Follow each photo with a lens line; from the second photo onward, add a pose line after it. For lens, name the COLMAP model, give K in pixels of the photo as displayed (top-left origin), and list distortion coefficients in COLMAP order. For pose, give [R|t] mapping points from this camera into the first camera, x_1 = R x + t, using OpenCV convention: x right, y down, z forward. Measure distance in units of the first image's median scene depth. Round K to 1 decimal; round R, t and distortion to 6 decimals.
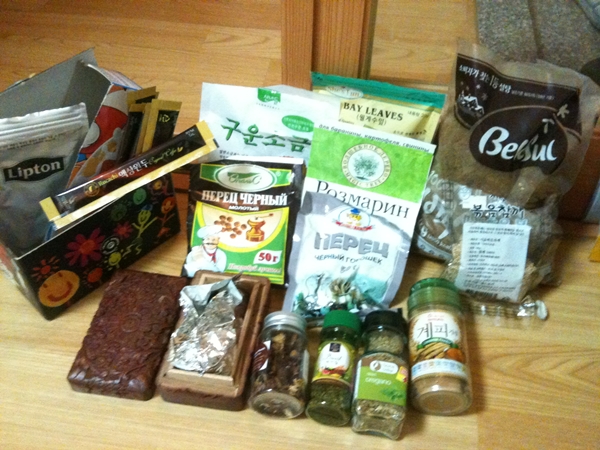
lens RADIAL K [[633.9, 0, 301.6], [0, 633.9, 224.8], [0, 0, 1]] dist [0.018664, 0.000000]
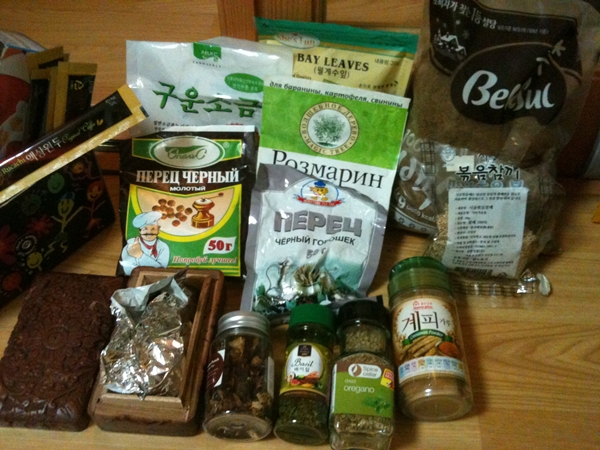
lens RADIAL K [[633.9, 0, 298.6], [0, 633.9, 224.7], [0, 0, 1]] dist [0.018664, 0.000000]
pose [[0.997120, -0.068515, 0.032517, 0.026697], [0.066985, 0.996692, 0.046025, -0.008150], [-0.035563, -0.043714, 0.998411, 0.166800]]
